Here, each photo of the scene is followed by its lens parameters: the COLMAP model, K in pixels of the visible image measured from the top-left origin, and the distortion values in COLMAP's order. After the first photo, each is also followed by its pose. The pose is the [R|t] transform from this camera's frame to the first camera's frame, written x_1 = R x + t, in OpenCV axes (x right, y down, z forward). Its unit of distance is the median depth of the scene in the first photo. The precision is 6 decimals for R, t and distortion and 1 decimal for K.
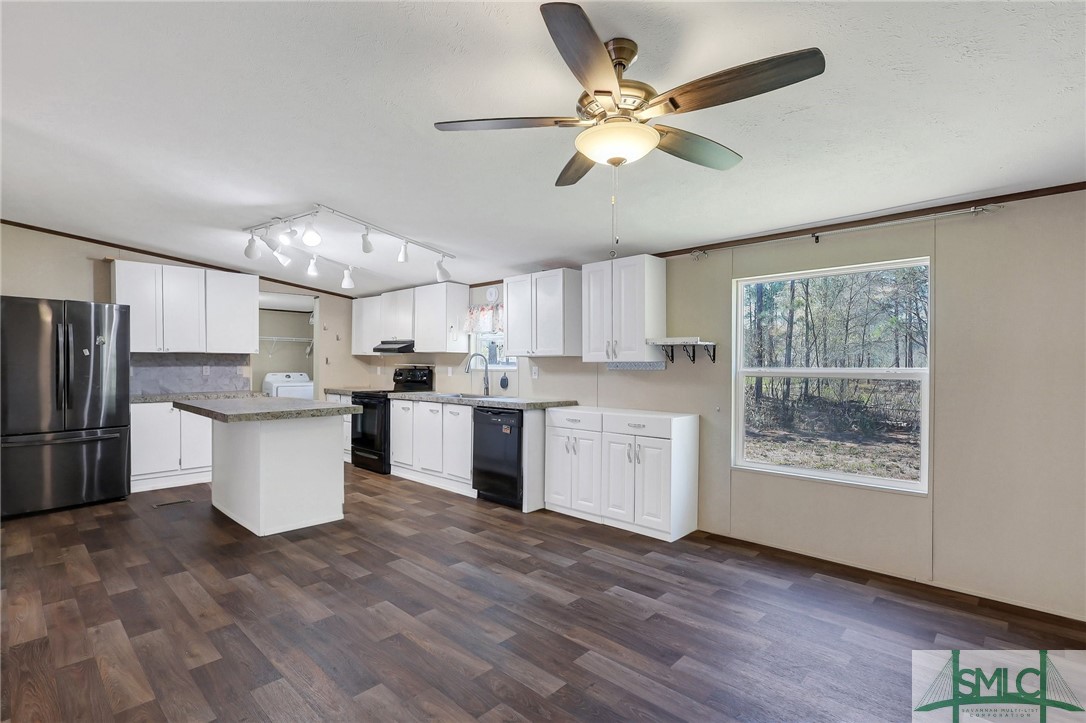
lens RADIAL K [[510.9, 0, 559.0], [0, 510.9, 367.9], [0, 0, 1]] dist [0.003967, 0.005798]
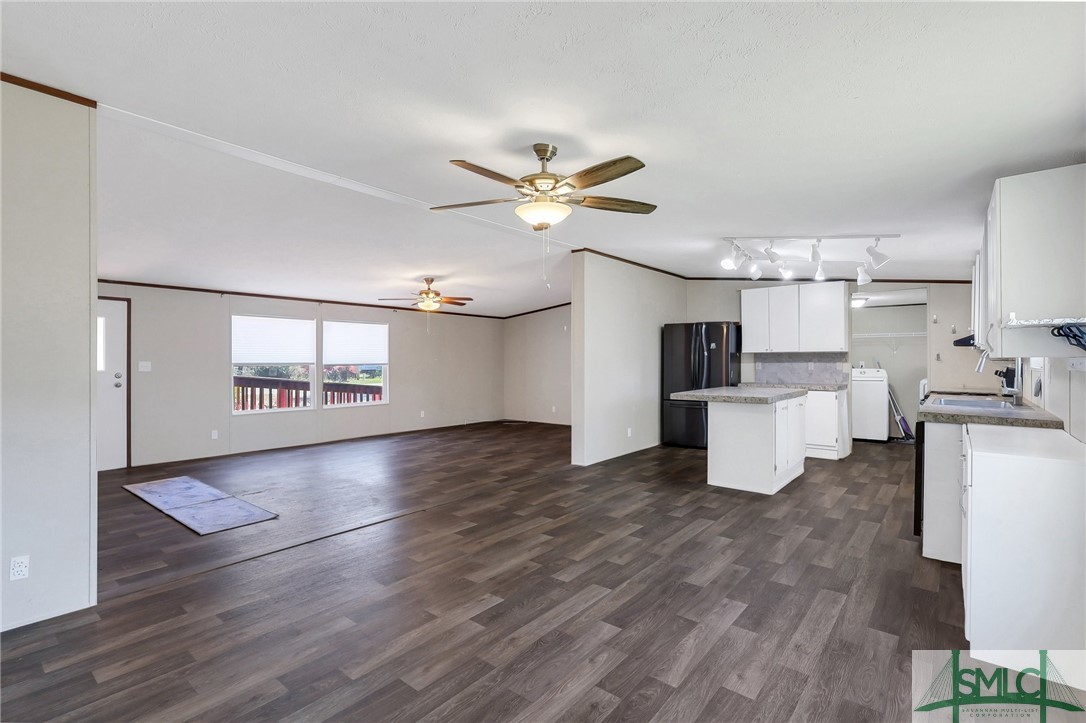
lens RADIAL K [[510.9, 0, 524.6], [0, 510.9, 332.9], [0, 0, 1]] dist [0.003967, 0.005798]
pose [[0.025614, -0.058632, -0.997951, 0.818996], [-0.003472, 0.998267, -0.058740, 0.000533], [0.999666, 0.004969, 0.025366, 0.460405]]
